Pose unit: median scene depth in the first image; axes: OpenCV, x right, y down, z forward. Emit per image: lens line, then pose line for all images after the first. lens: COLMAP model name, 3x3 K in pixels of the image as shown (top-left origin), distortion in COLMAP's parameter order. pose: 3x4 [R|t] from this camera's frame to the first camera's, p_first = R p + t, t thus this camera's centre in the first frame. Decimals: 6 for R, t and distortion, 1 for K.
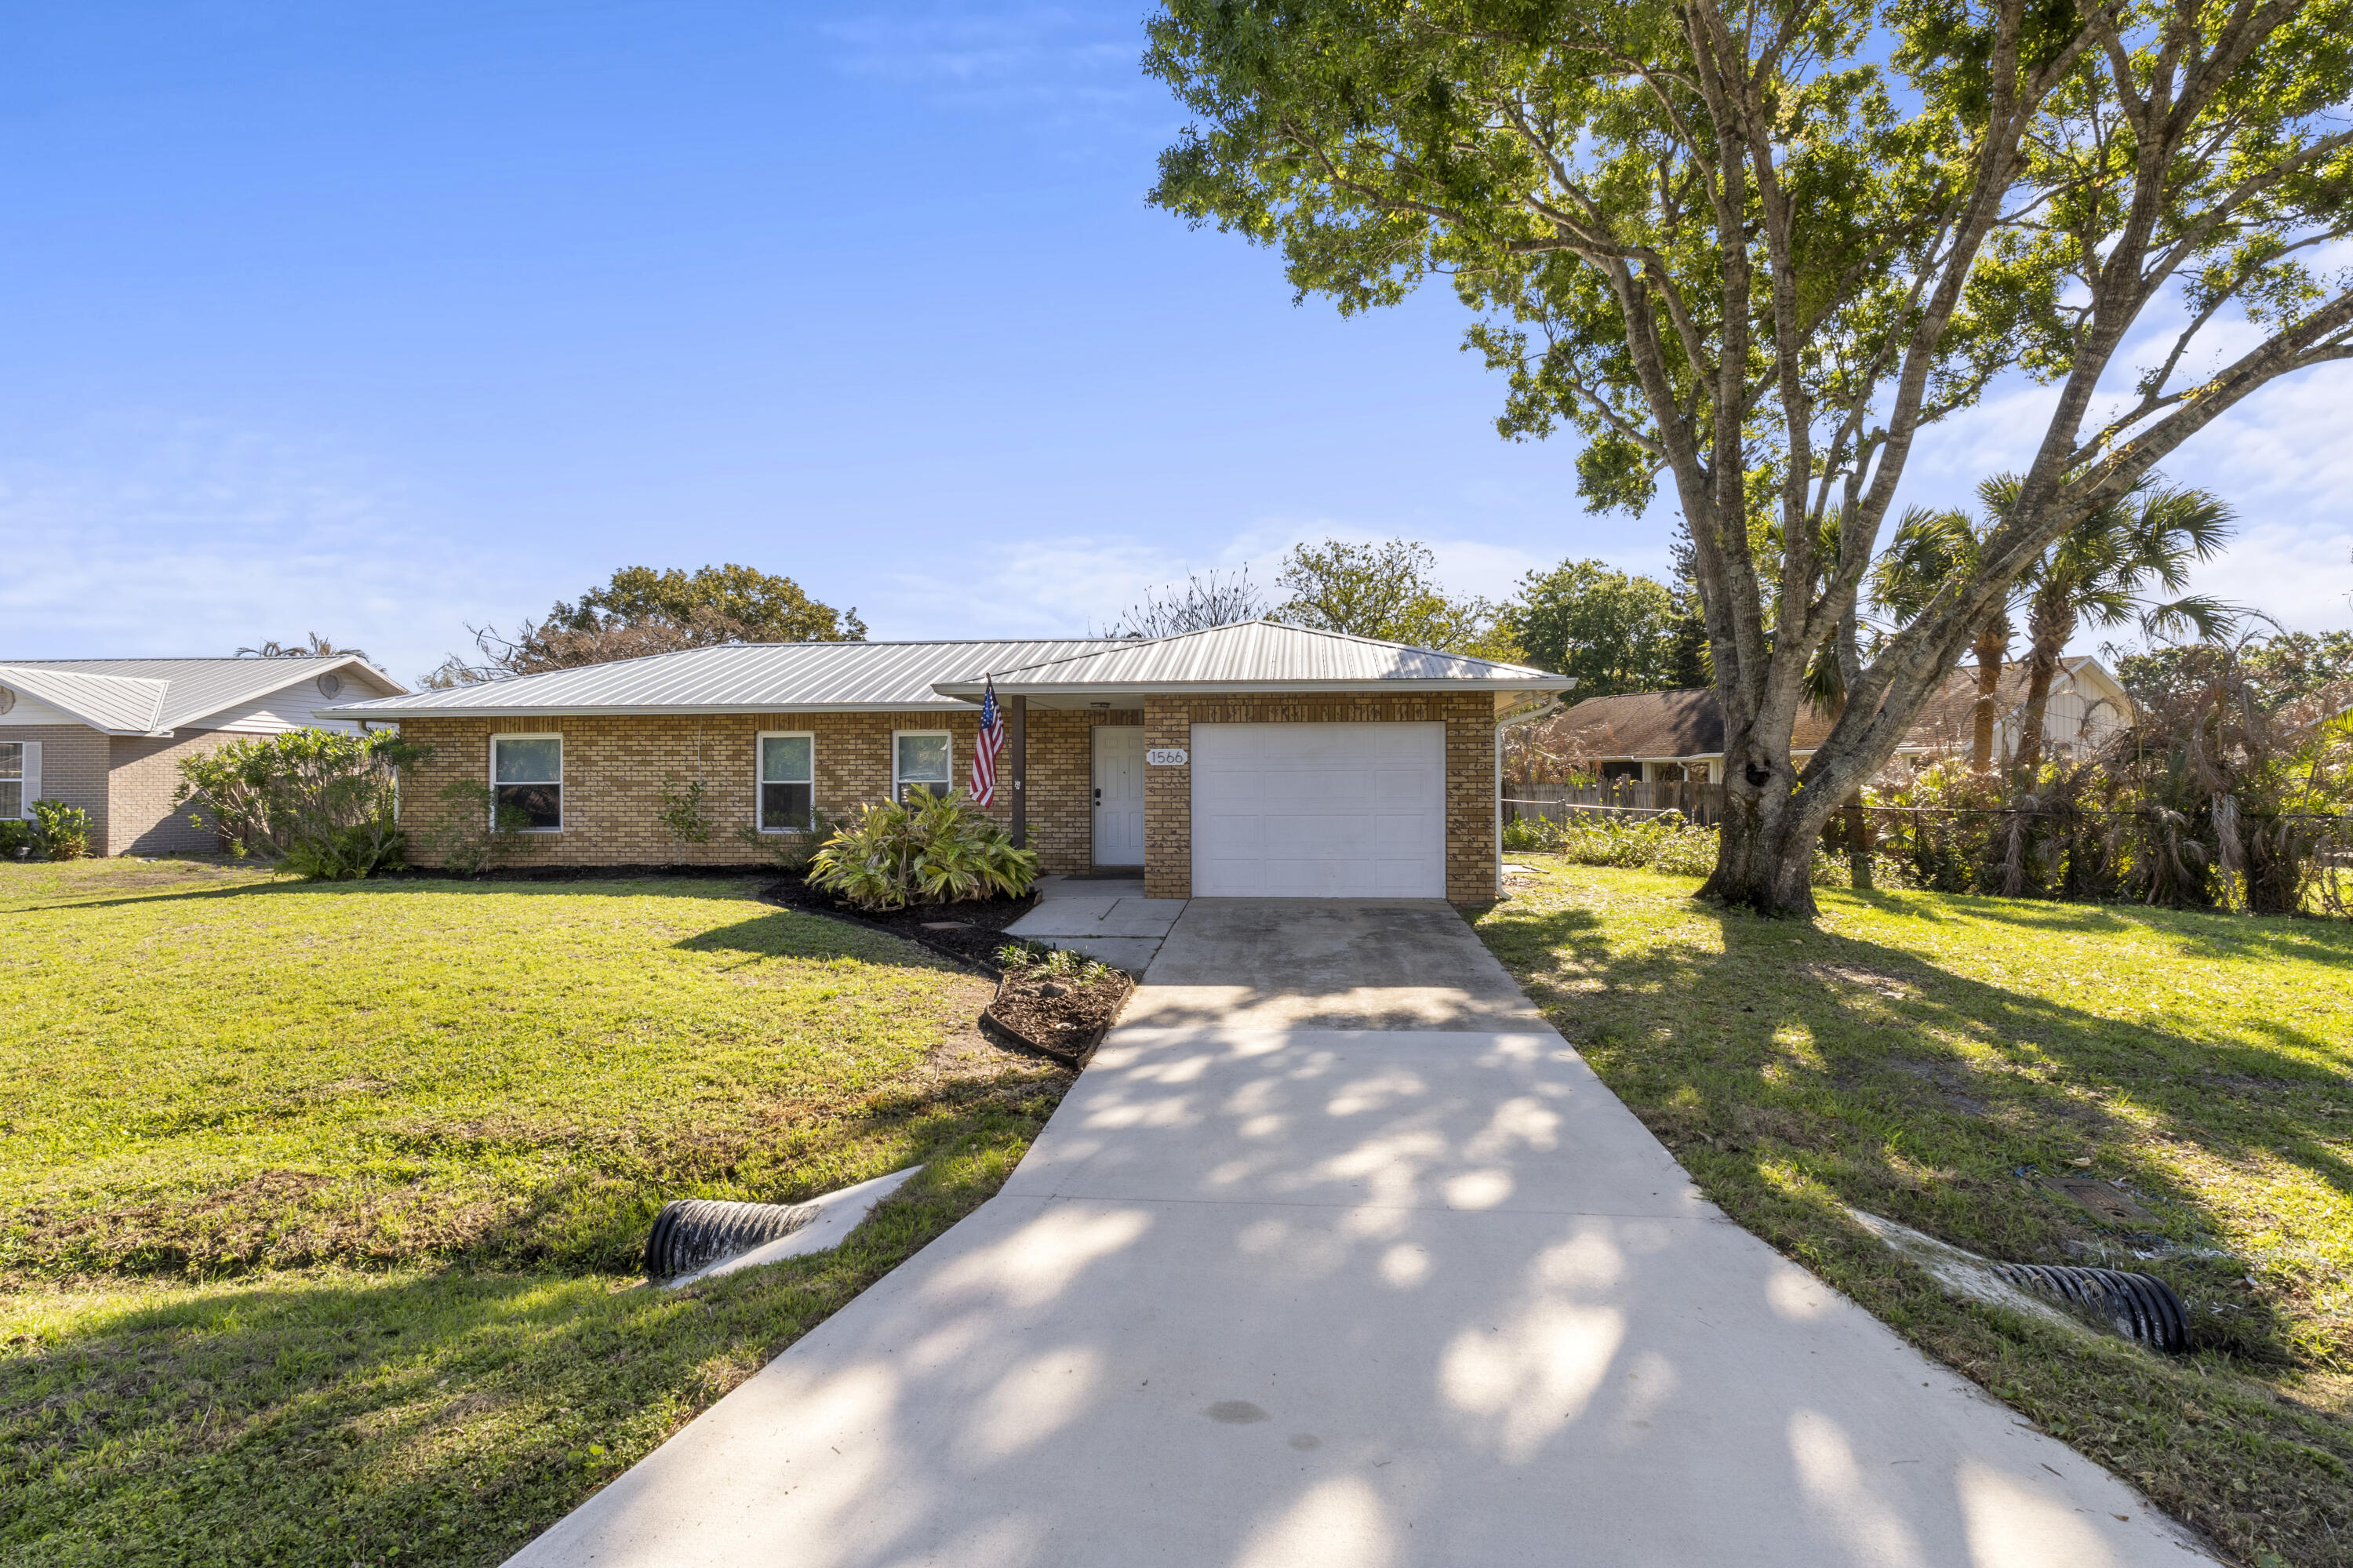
lens RADIAL K [[1145.8, 0, 1176.1], [0, 1145.8, 783.5], [0, 0, 1]] dist [0.006126, -0.001494]
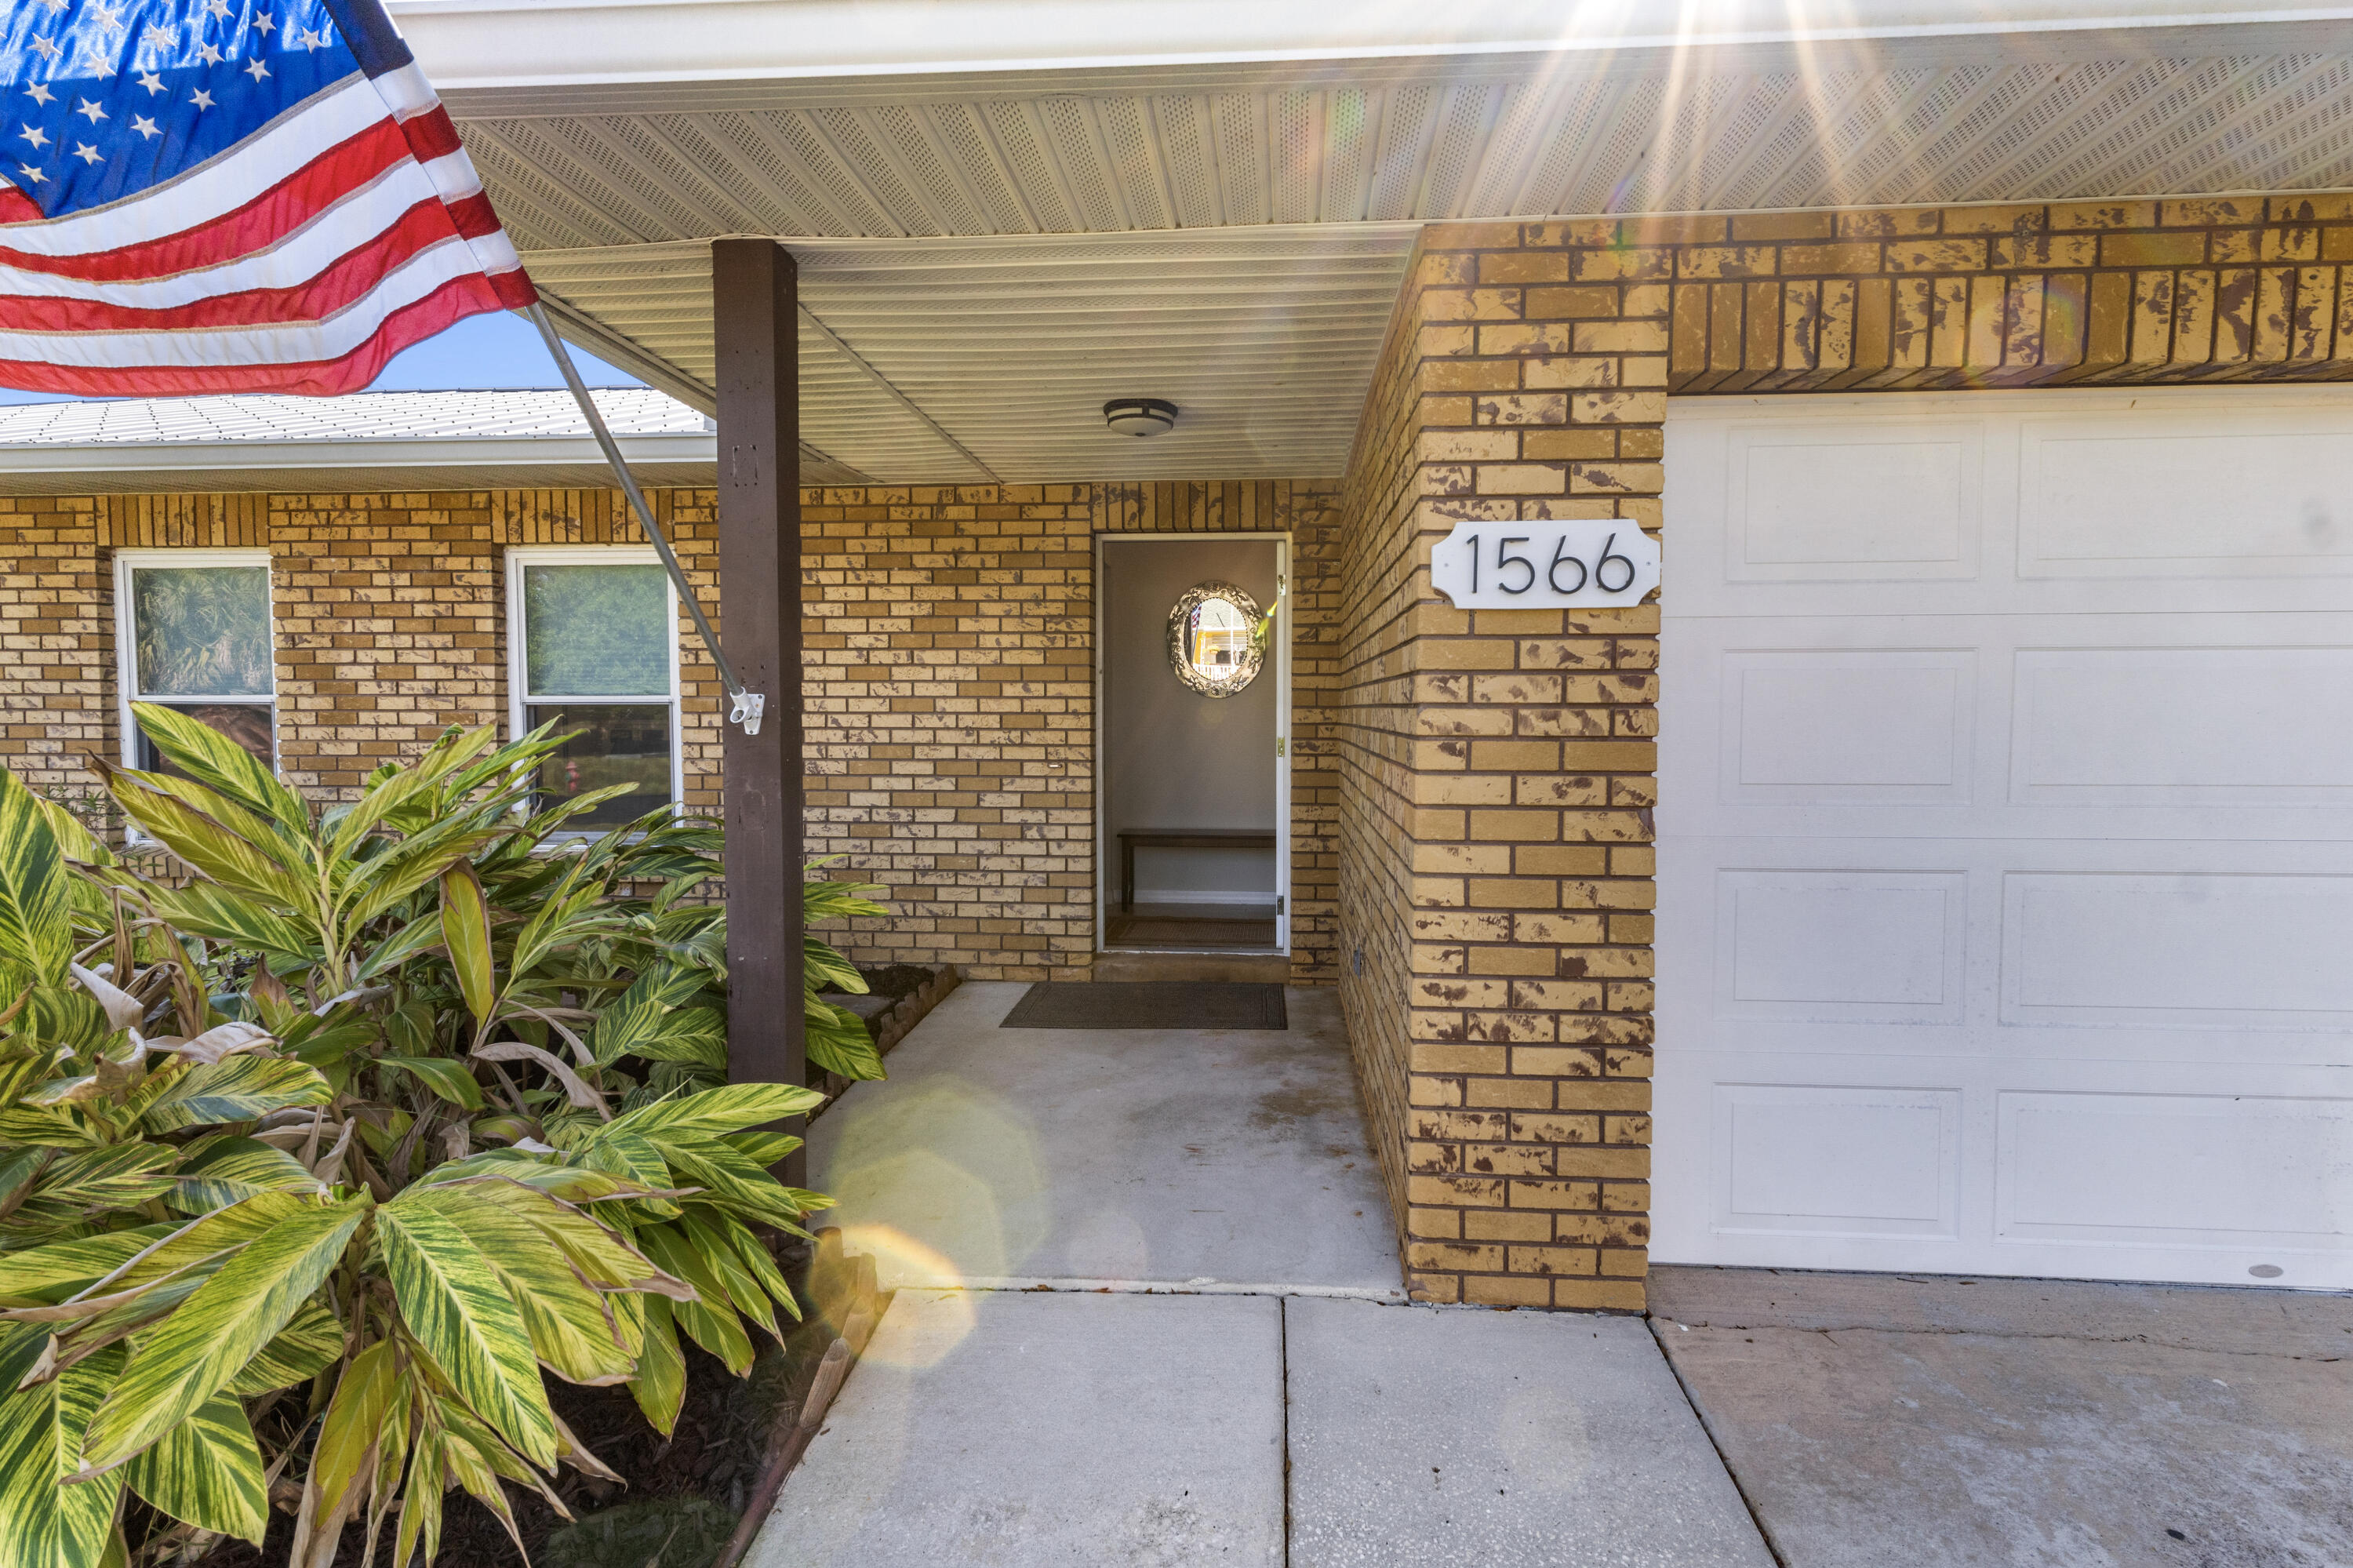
lens RADIAL K [[1145.8, 0, 1180.7], [0, 1145.8, 782.3], [0, 0, 1]] dist [0.006126, -0.001494]
pose [[0.999627, 0.003629, 0.027071, -0.056748], [-0.005343, 0.997966, 0.063523, 0.000202], [-0.026786, -0.063644, 0.997613, 0.654001]]
